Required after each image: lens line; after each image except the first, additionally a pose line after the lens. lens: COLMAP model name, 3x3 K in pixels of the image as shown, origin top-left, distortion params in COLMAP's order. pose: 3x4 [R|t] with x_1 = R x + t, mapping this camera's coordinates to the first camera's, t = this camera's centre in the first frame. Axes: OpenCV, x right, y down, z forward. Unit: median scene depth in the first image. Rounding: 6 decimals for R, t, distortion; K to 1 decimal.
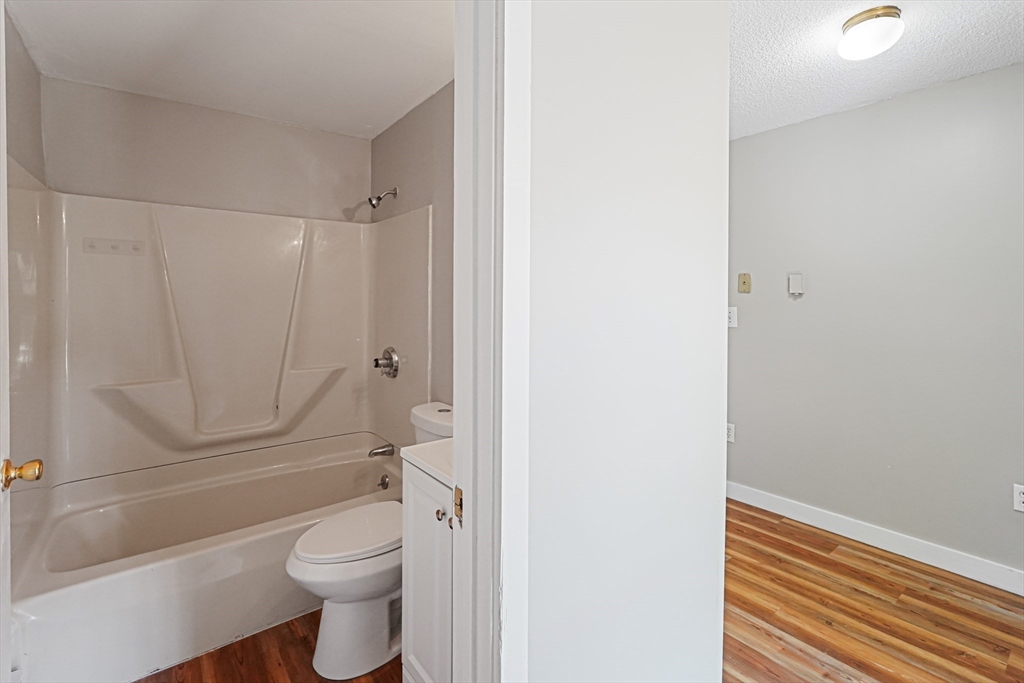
lens RADIAL K [[467.0, 0, 505.3], [0, 467.0, 306.2], [0, 0, 1]] dist [-0.008750, 0.002648]
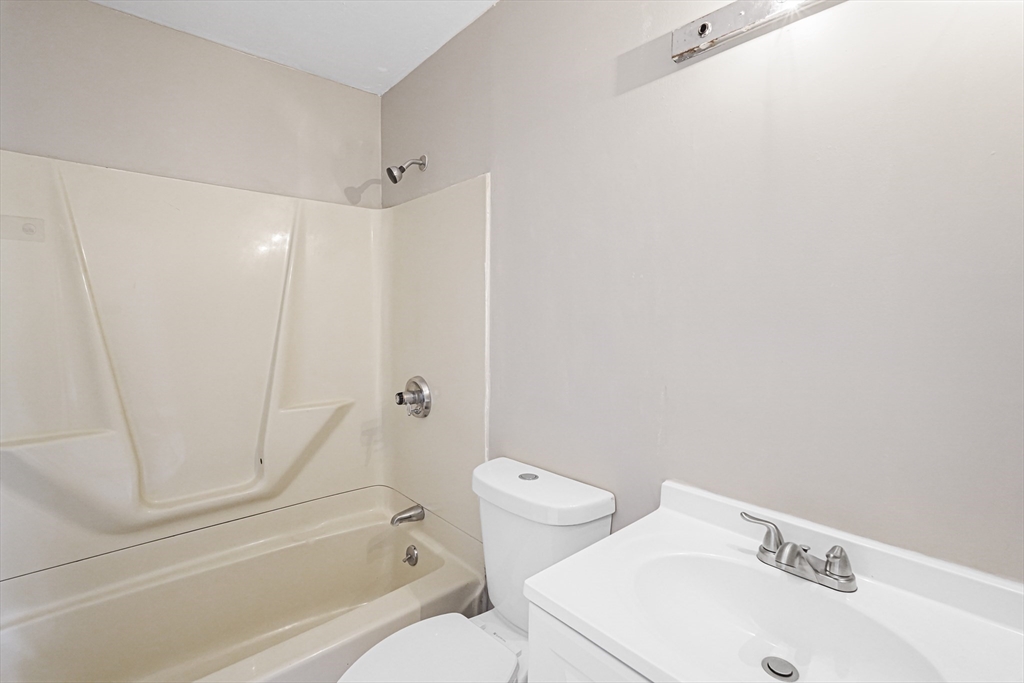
lens RADIAL K [[467.0, 0, 514.3], [0, 467.0, 342.3], [0, 0, 1]] dist [-0.008750, 0.002648]
pose [[0.997339, -0.004912, 0.072731, -0.149638], [0.001574, 0.998946, 0.045878, 0.000867], [-0.072880, -0.045642, 0.996296, 0.261426]]
